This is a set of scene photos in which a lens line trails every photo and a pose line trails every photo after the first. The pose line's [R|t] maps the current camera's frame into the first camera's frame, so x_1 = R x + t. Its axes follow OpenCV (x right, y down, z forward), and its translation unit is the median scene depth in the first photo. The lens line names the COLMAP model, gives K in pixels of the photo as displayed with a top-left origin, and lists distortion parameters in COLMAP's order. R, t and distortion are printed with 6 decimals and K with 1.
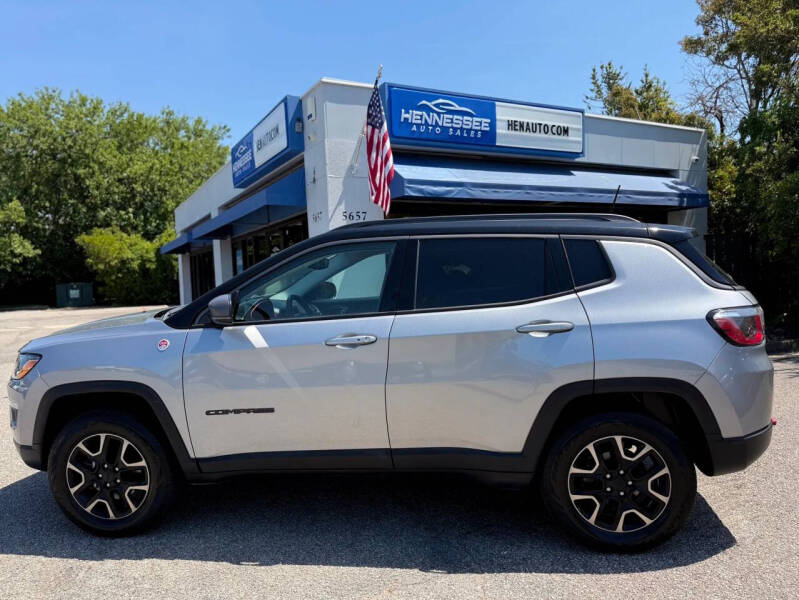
lens RADIAL K [[605.9, 0, 392.1], [0, 605.9, 317.1], [0, 0, 1]] dist [0.088081, -0.144929]
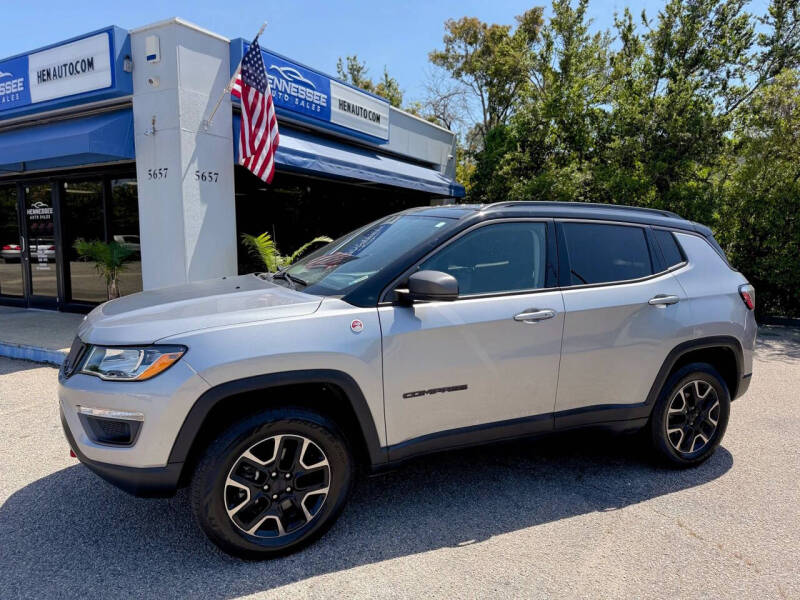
lens RADIAL K [[597.6, 0, 404.3], [0, 597.6, 299.1], [0, 0, 1]] dist [0.029814, -0.039784]
pose [[0.830759, -0.012483, 0.556492, -0.288460], [0.001155, 0.999785, 0.020702, -0.003829], [-0.556631, -0.016556, 0.830595, 0.087807]]
